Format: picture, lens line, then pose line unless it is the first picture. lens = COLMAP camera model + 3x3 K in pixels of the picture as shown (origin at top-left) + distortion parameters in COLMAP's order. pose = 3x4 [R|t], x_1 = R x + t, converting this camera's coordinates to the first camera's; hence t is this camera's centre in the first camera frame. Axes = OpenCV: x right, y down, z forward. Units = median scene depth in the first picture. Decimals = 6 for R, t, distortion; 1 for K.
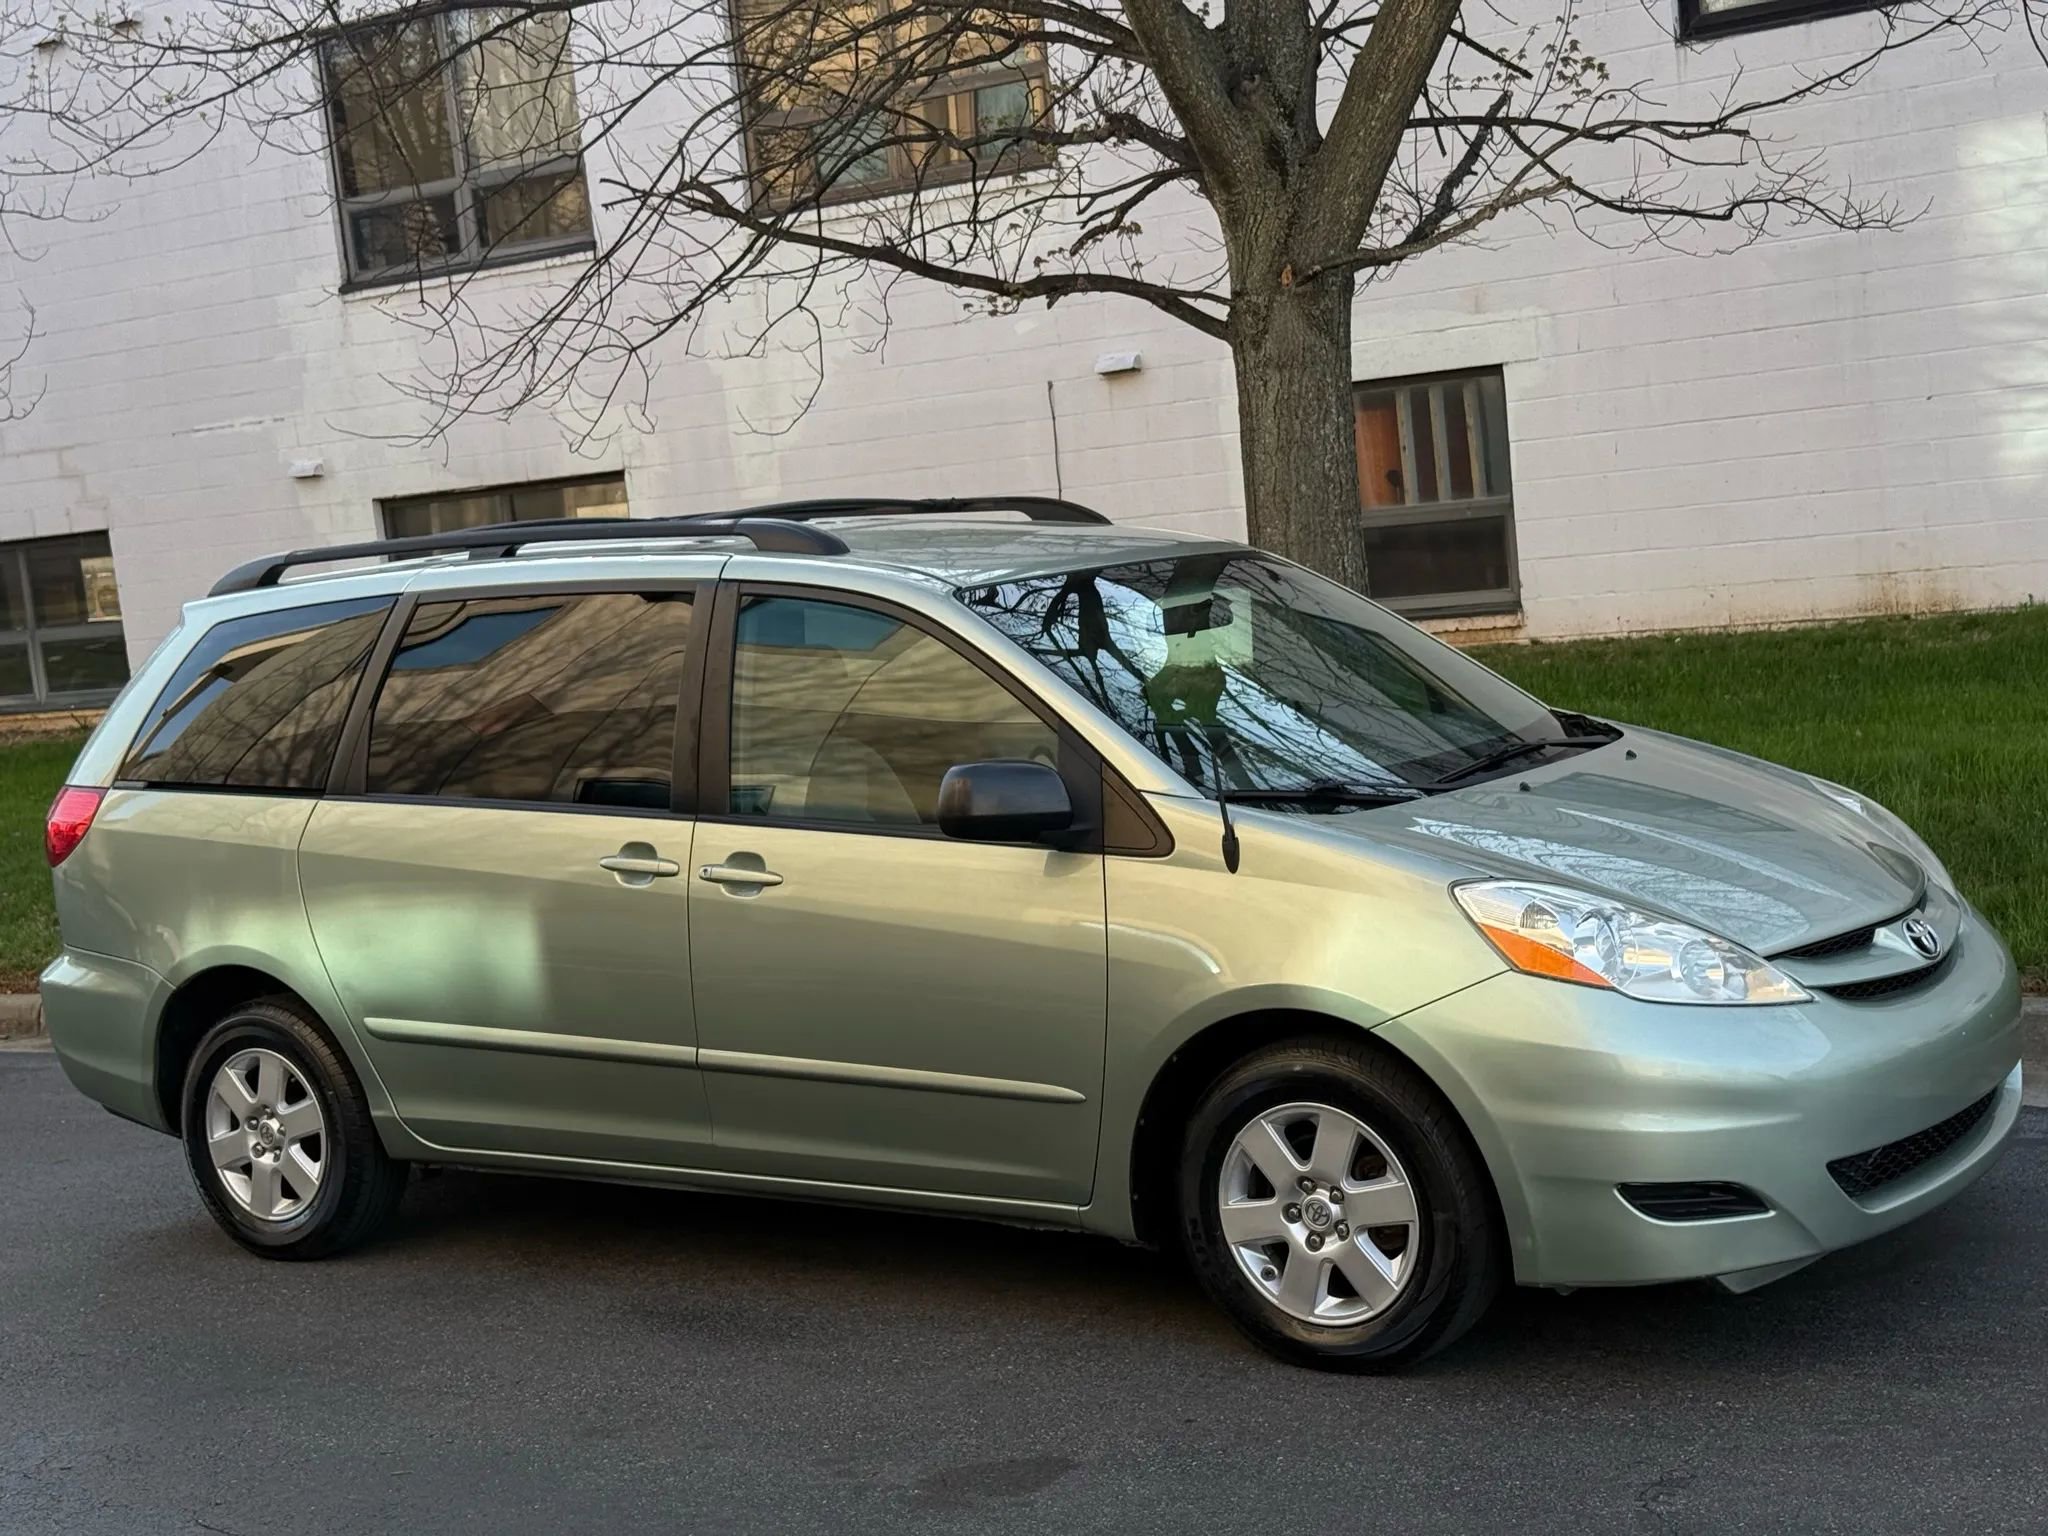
lens RADIAL K [[2870.1, 0, 1031.8], [0, 2870.1, 750.4], [0, 0, 1]] dist [0.124502, 0.000000]
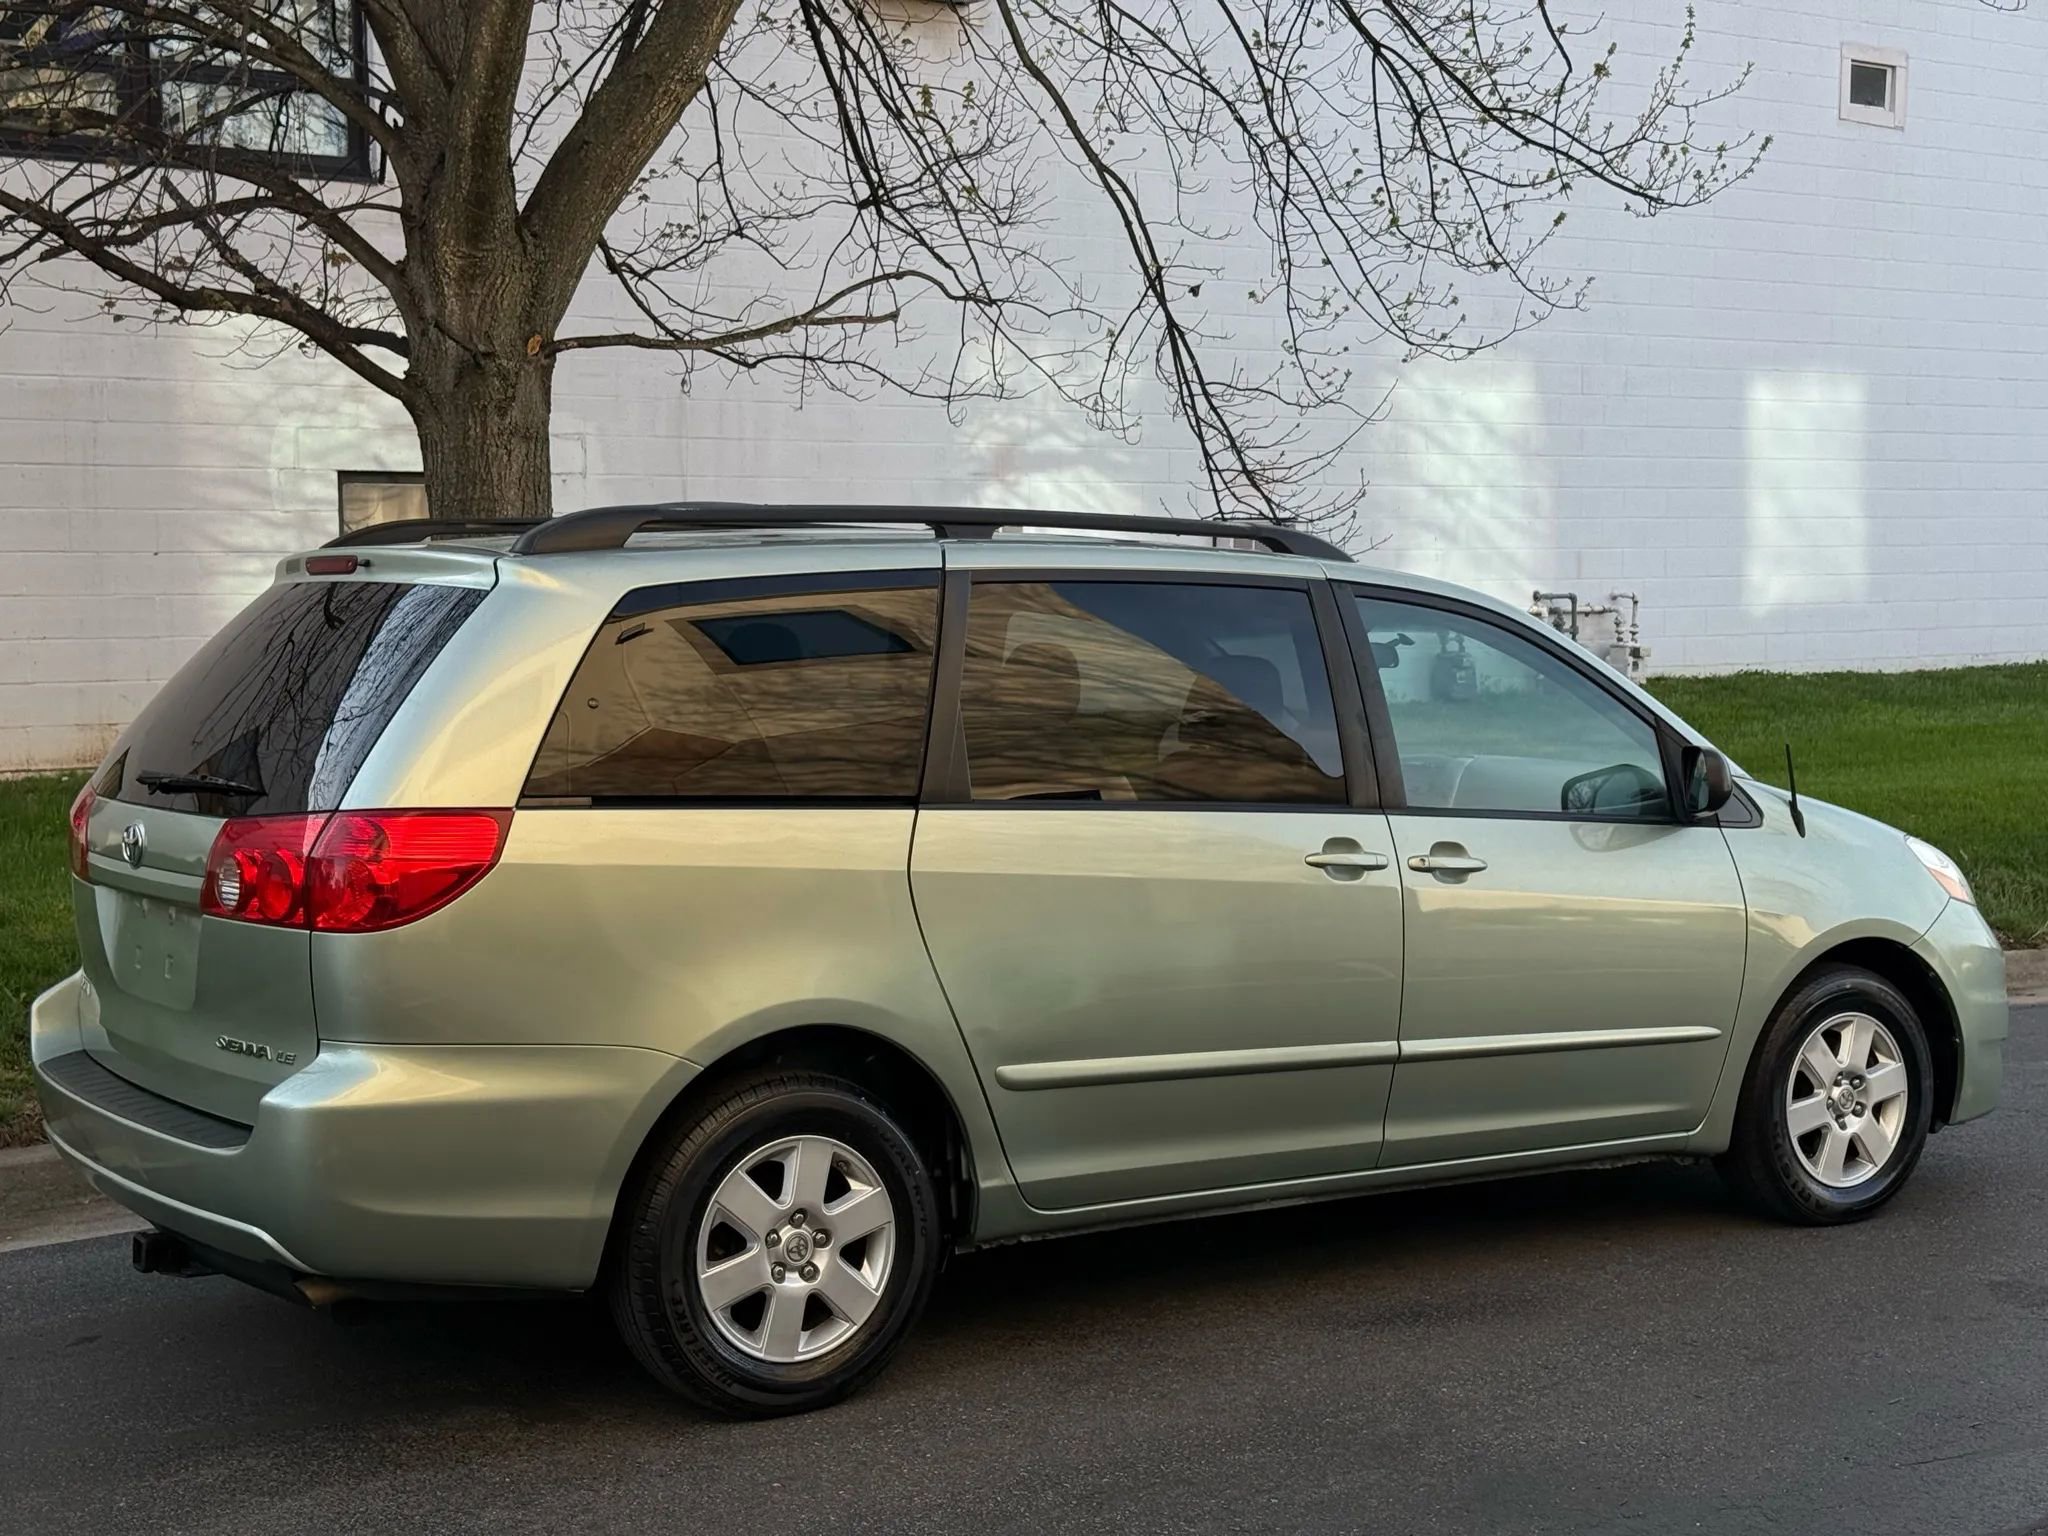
lens RADIAL K [[2870.1, 0, 1029.2], [0, 2870.1, 751.5], [0, 0, 1]] dist [0.124502, 0.000000]
pose [[0.372535, 0.039095, 0.927194, -1.096796], [0.052329, 0.996638, -0.063048, 0.059419], [-0.926542, 0.072007, 0.369237, 0.741944]]
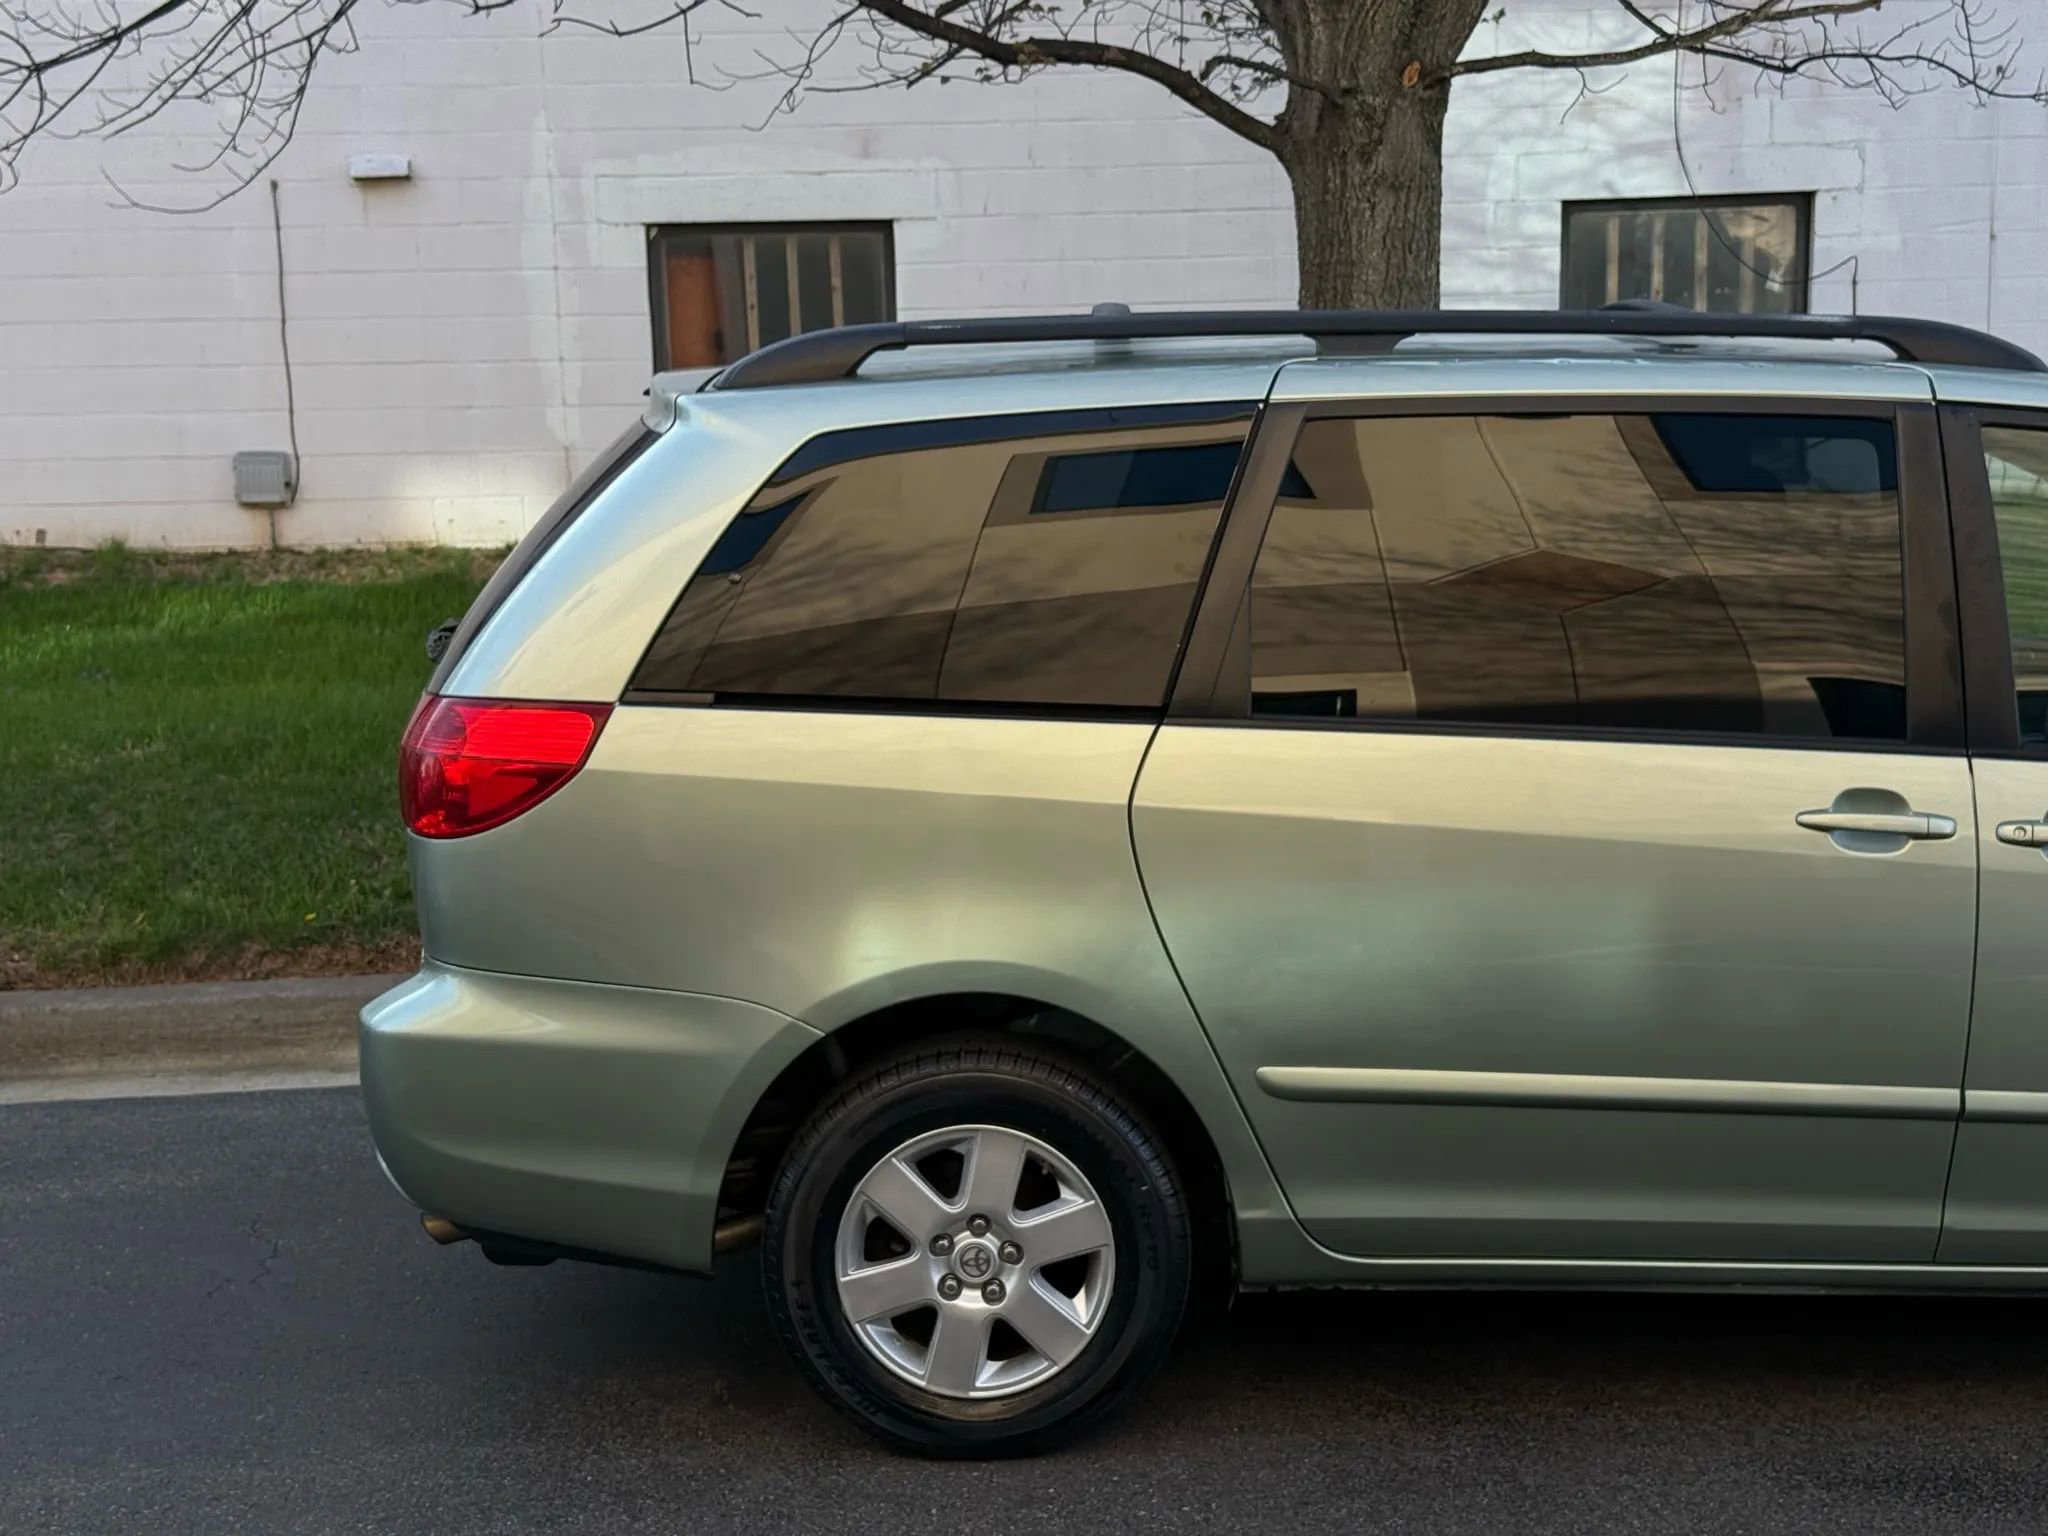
lens RADIAL K [[2870.1, 0, 1030.7], [0, 2870.1, 771.8], [0, 0, 1]] dist [0.124502, 0.000000]
pose [[0.829015, -0.011087, 0.559116, -0.684351], [-0.011046, 0.999284, 0.036193, 0.005628], [-0.559117, -0.036180, 0.828299, 0.554770]]
